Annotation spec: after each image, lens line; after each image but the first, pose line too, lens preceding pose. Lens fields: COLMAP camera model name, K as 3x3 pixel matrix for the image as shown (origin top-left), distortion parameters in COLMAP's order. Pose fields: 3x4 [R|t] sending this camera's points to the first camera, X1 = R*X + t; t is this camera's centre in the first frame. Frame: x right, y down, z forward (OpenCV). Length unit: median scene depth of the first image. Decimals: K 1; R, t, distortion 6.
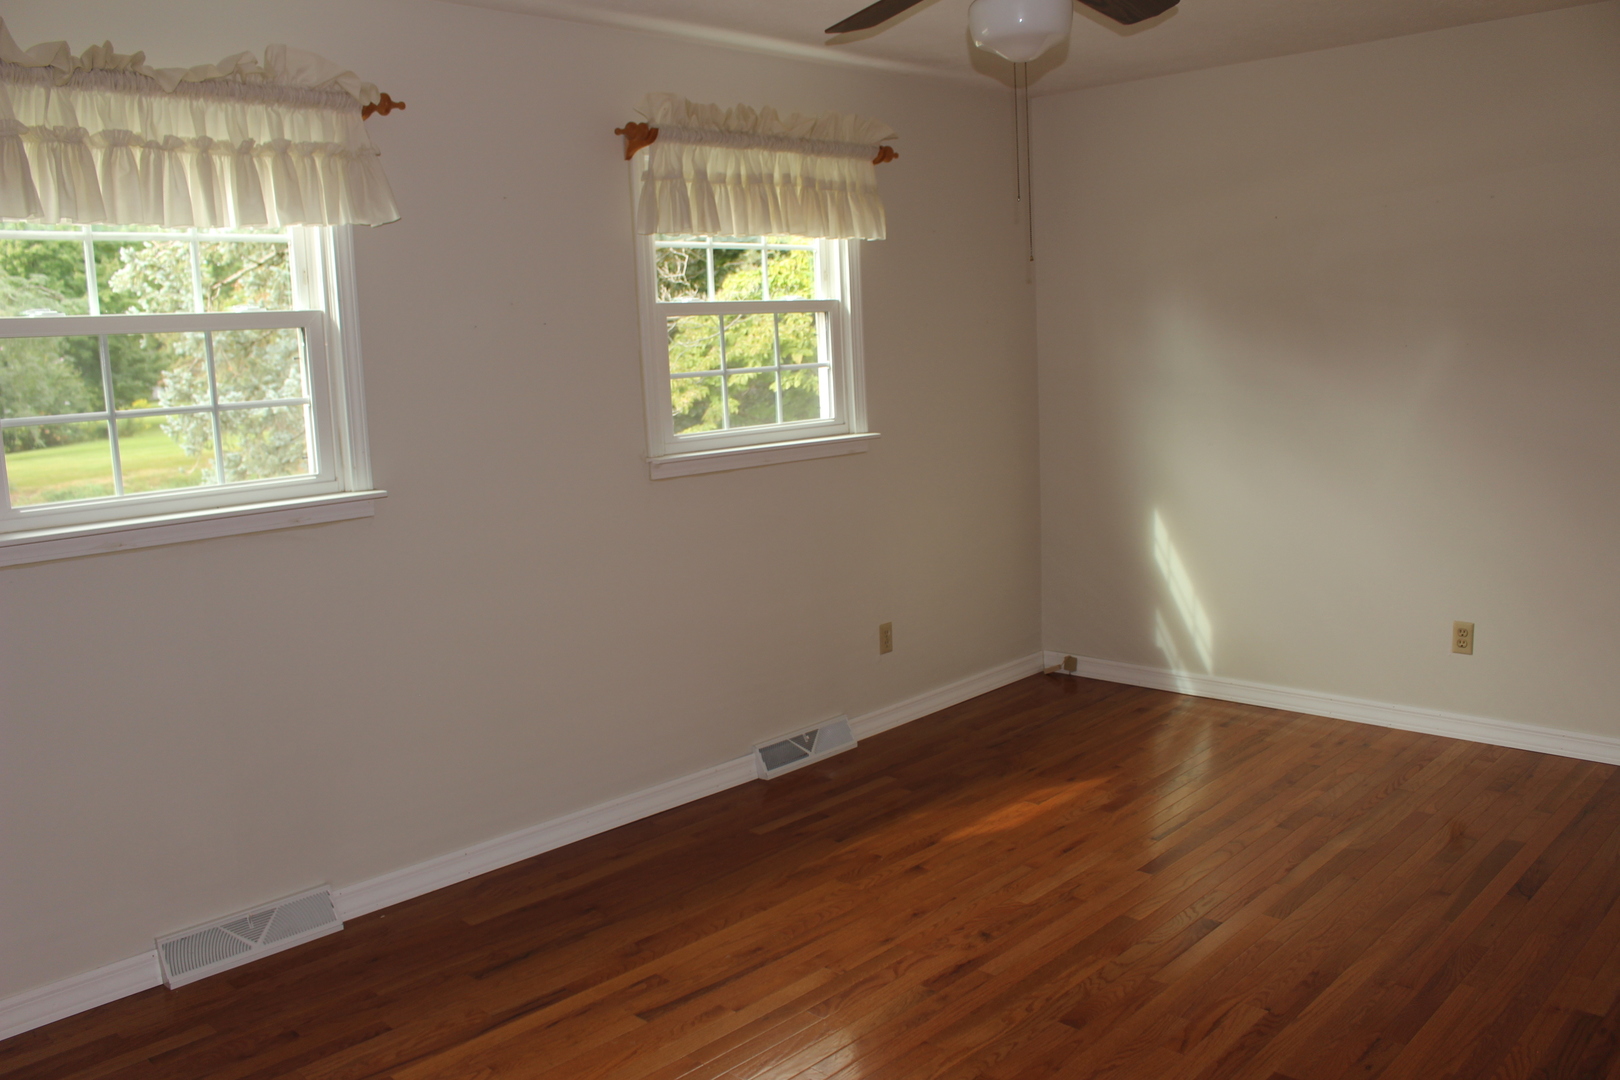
lens RADIAL K [[1328.2, 0, 796.8], [0, 1328.2, 541.6], [0, 0, 1]] dist [-0.159389, 0.125306]
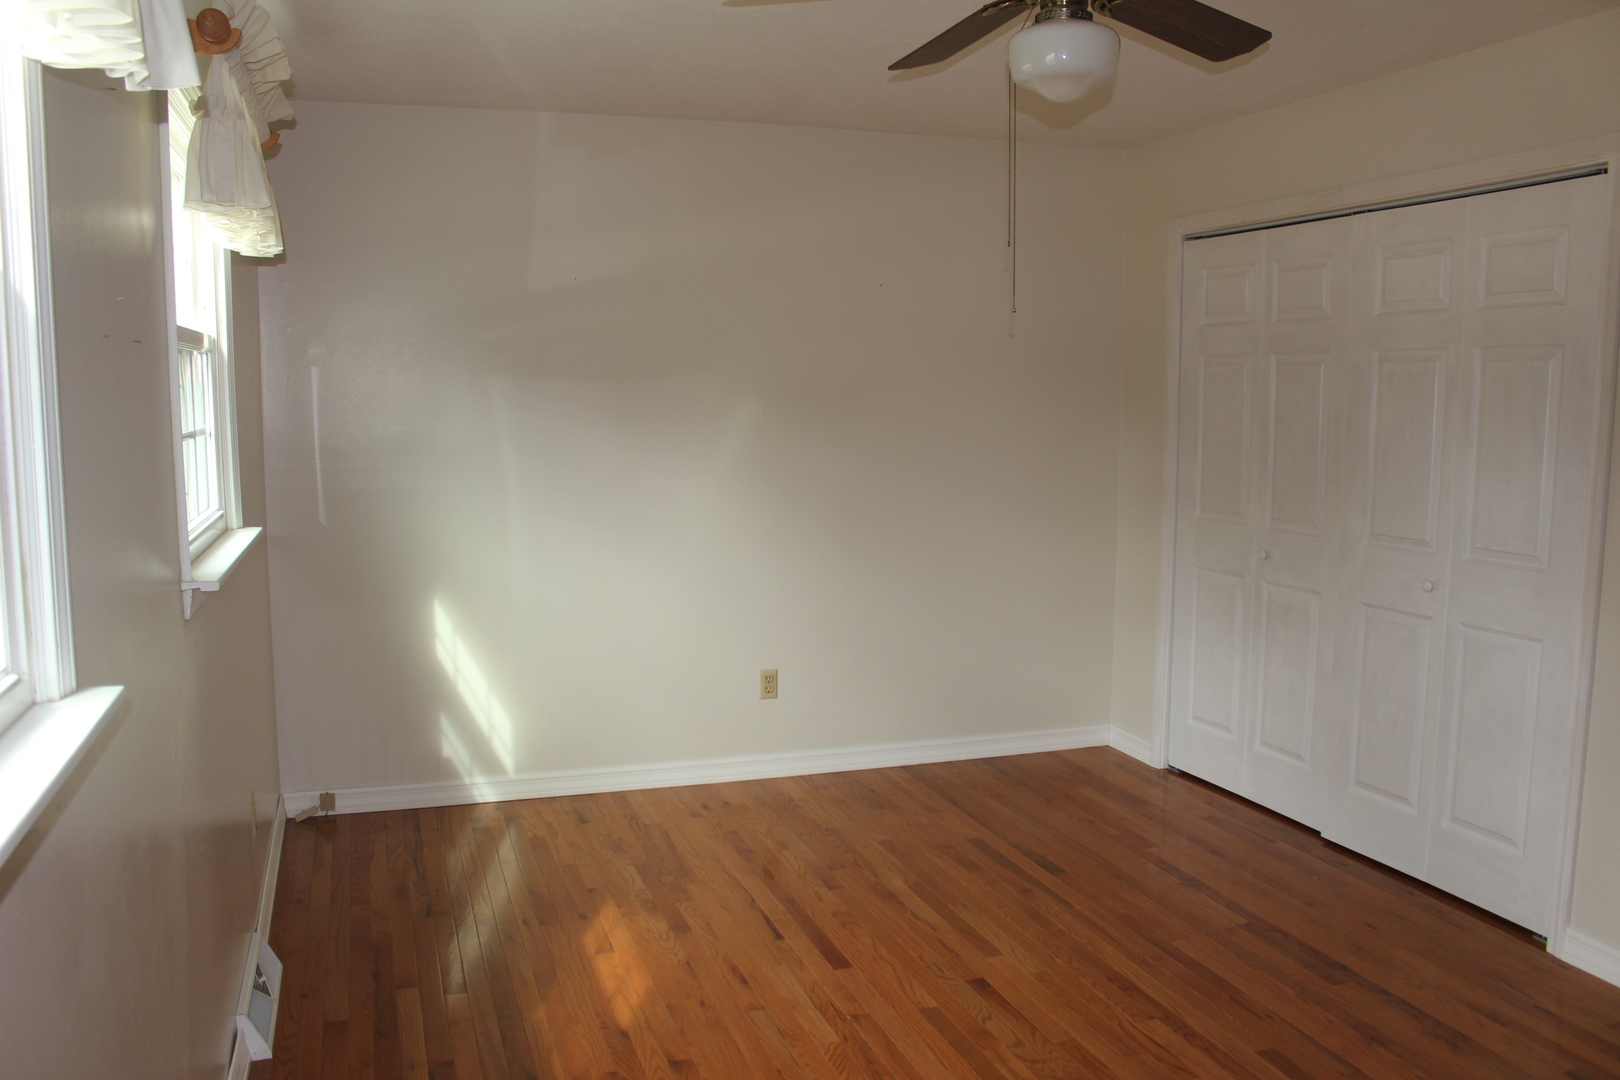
lens RADIAL K [[1328.2, 0, 796.8], [0, 1328.2, 541.6], [0, 0, 1]] dist [-0.159389, 0.125306]
pose [[0.466116, -0.060268, 0.882669, -0.449675], [0.115461, 0.993288, 0.006849, -0.049215], [-0.877157, 0.098721, 0.469946, 0.447985]]
